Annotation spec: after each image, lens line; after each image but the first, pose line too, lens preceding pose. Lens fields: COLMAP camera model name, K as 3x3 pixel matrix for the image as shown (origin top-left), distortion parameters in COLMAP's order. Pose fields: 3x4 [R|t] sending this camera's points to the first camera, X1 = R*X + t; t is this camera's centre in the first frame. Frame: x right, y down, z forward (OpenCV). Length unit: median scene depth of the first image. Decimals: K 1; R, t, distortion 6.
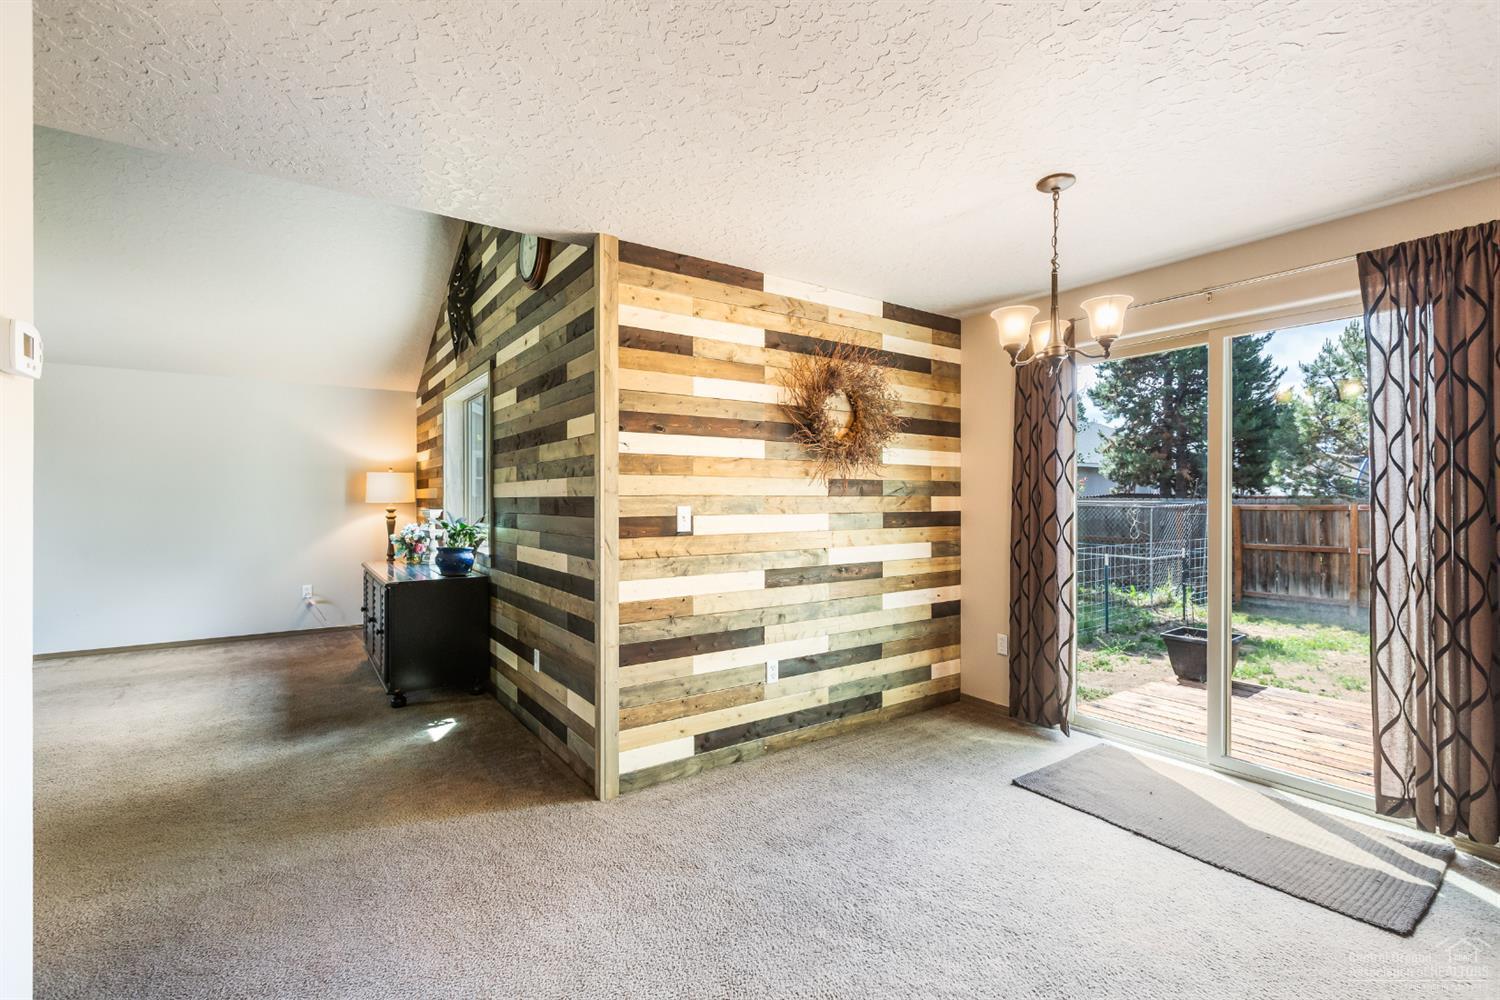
lens RADIAL K [[664.6, 0, 756.0], [0, 664.6, 514.4], [0, 0, 1]] dist [0.002503, 0.000277]
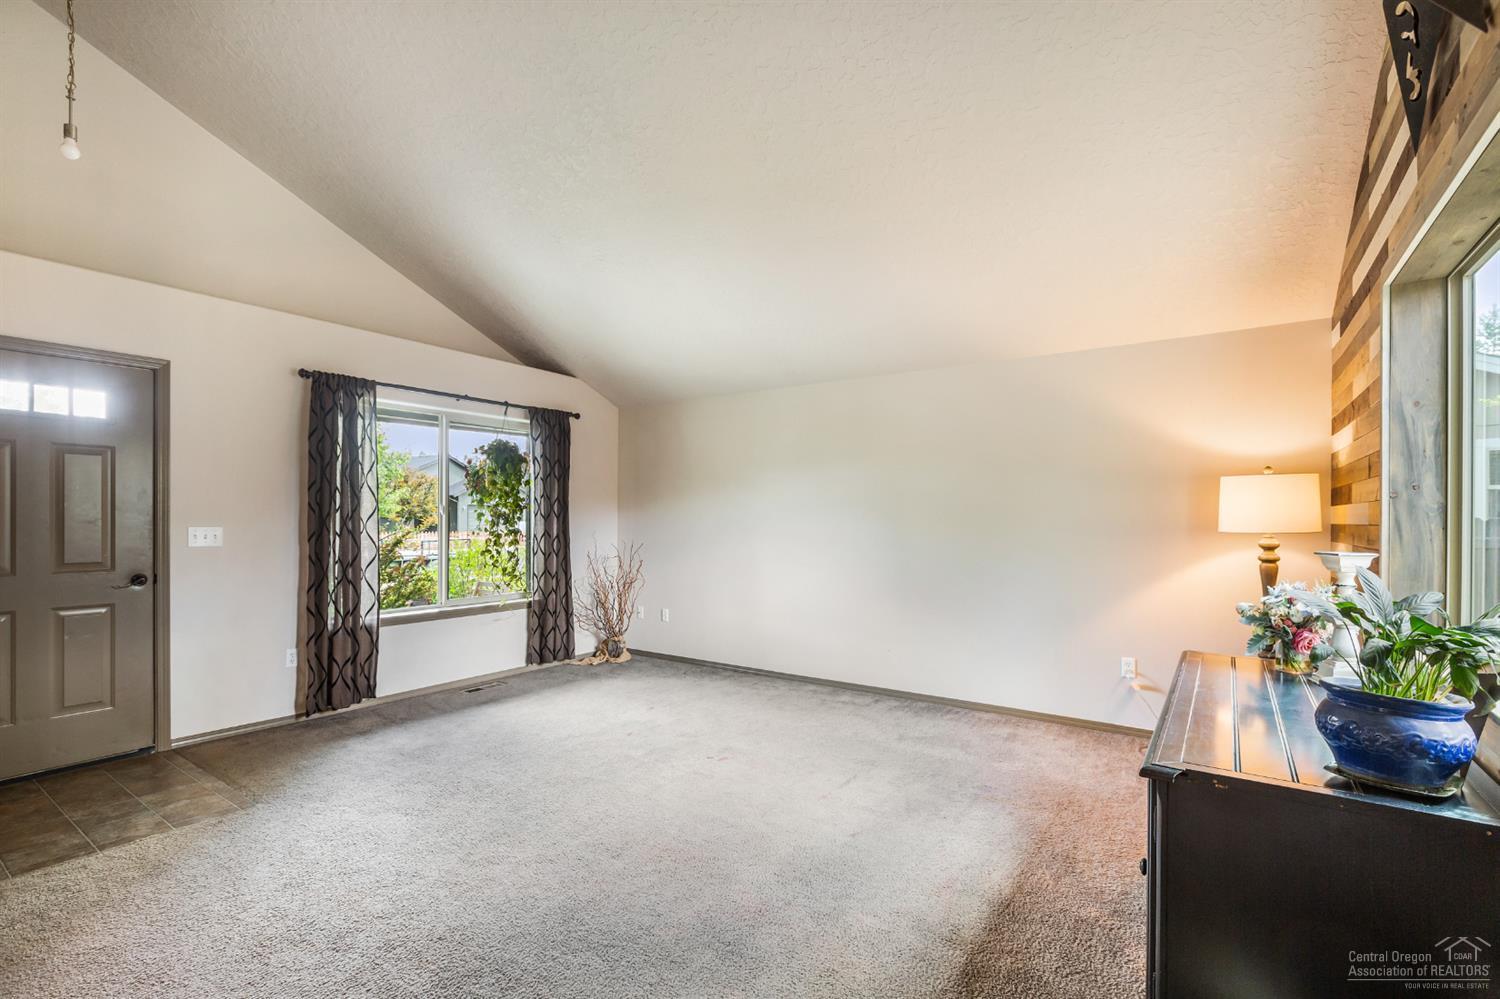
lens RADIAL K [[685.7, 0, 744.9], [0, 685.7, 518.1], [0, 0, 1]] dist [0.002093, -0.000099]
pose [[0.341999, -0.003381, -0.939694, -0.294172], [-0.023373, 0.999654, -0.012103, -0.020759], [0.939410, 0.026102, 0.341802, 0.696870]]
